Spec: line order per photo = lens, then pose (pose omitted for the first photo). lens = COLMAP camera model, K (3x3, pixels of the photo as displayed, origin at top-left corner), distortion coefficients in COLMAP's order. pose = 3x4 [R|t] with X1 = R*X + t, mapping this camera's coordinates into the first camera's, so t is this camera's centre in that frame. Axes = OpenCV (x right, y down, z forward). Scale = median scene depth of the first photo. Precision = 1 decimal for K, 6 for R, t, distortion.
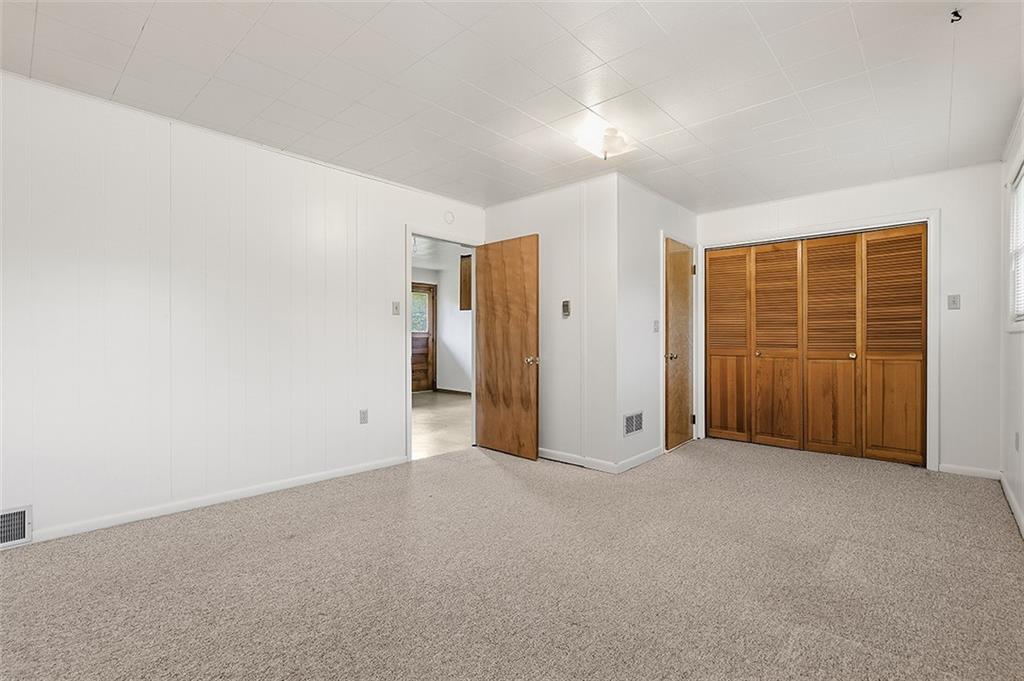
lens RADIAL K [[463.7, 0, 517.2], [0, 463.7, 340.8], [0, 0, 1]] dist [0.001705, 0.000188]
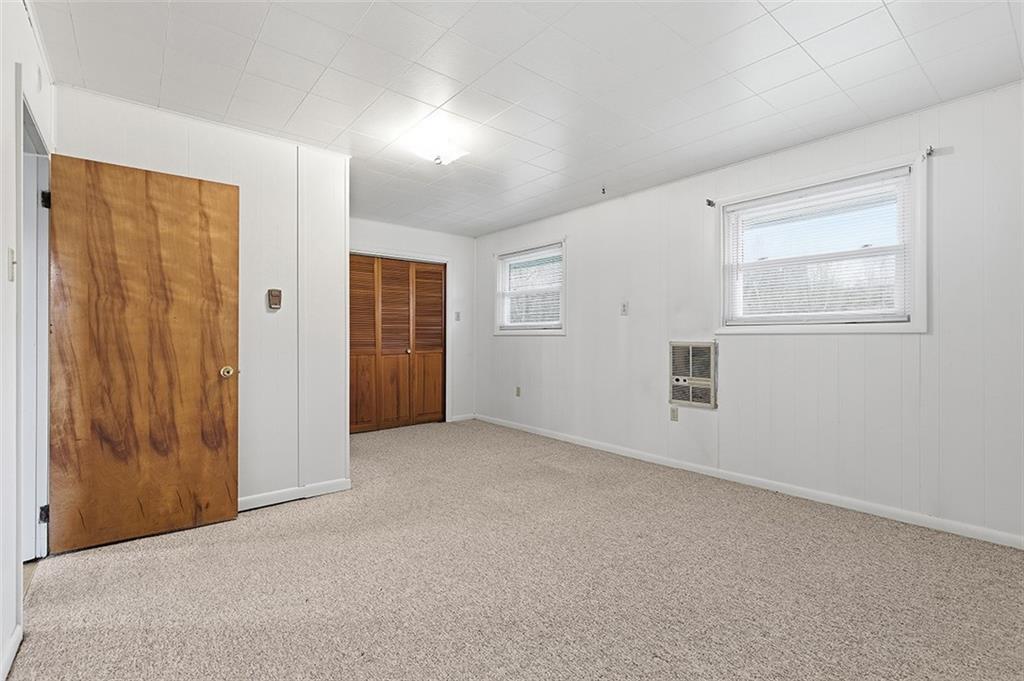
lens RADIAL K [[463.7, 0, 517.2], [0, 463.7, 340.8], [0, 0, 1]] dist [0.001705, 0.000188]
pose [[0.142896, -0.007213, 0.989711, -0.566545], [0.003898, 0.999970, 0.006725, -0.005995], [-0.989730, 0.002896, 0.142920, 0.485335]]
